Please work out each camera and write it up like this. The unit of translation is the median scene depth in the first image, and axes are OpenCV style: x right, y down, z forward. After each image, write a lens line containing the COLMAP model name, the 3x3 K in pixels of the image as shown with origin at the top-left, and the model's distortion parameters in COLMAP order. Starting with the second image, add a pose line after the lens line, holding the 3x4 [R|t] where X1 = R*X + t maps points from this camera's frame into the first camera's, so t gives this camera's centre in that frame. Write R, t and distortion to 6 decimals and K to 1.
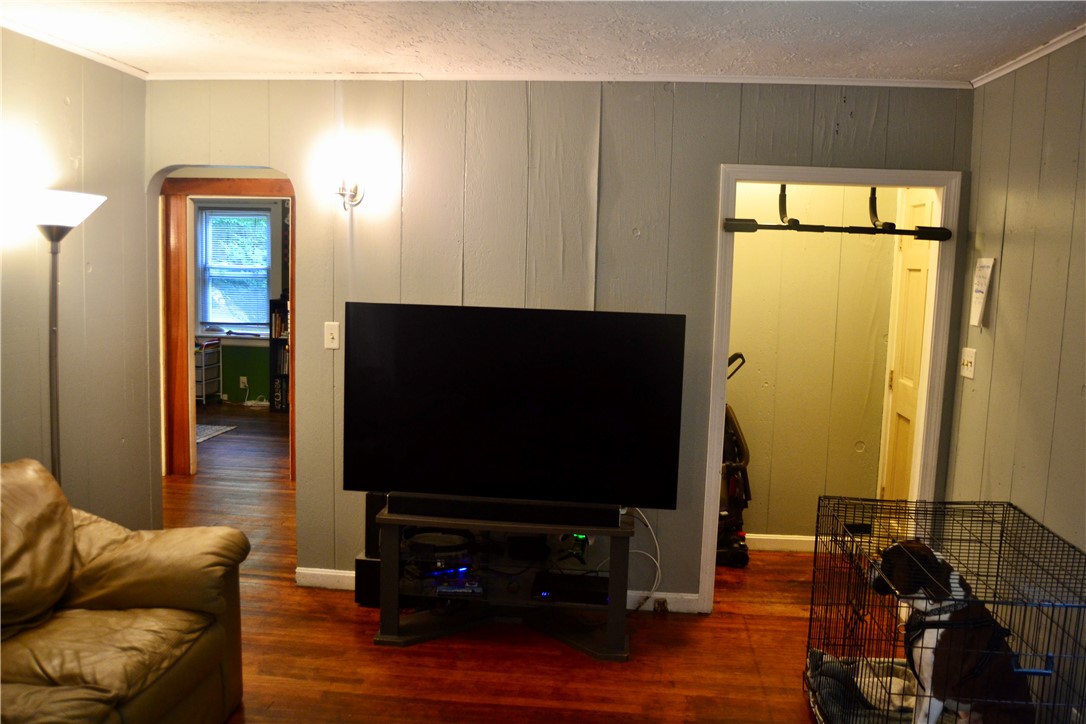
lens RADIAL K [[917.7, 0, 546.9], [0, 917.7, 383.2], [0, 0, 1]] dist [-0.082073, 0.003918]
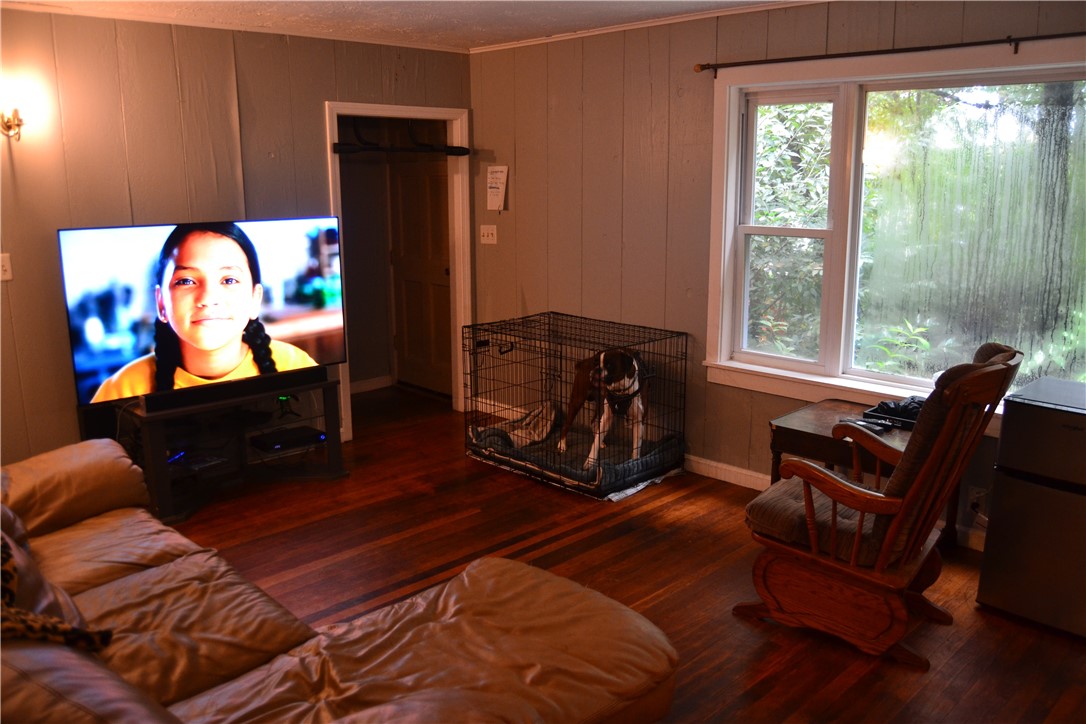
lens RADIAL K [[865.6, 0, 544.7], [0, 865.6, 365.3], [0, 0, 1]] dist [-0.085768, 0.016893]
pose [[0.641960, -0.191257, 0.742501, -0.475566], [0.124052, 0.981539, 0.145576, -0.004659], [-0.756636, -0.001346, 0.653834, -0.041258]]
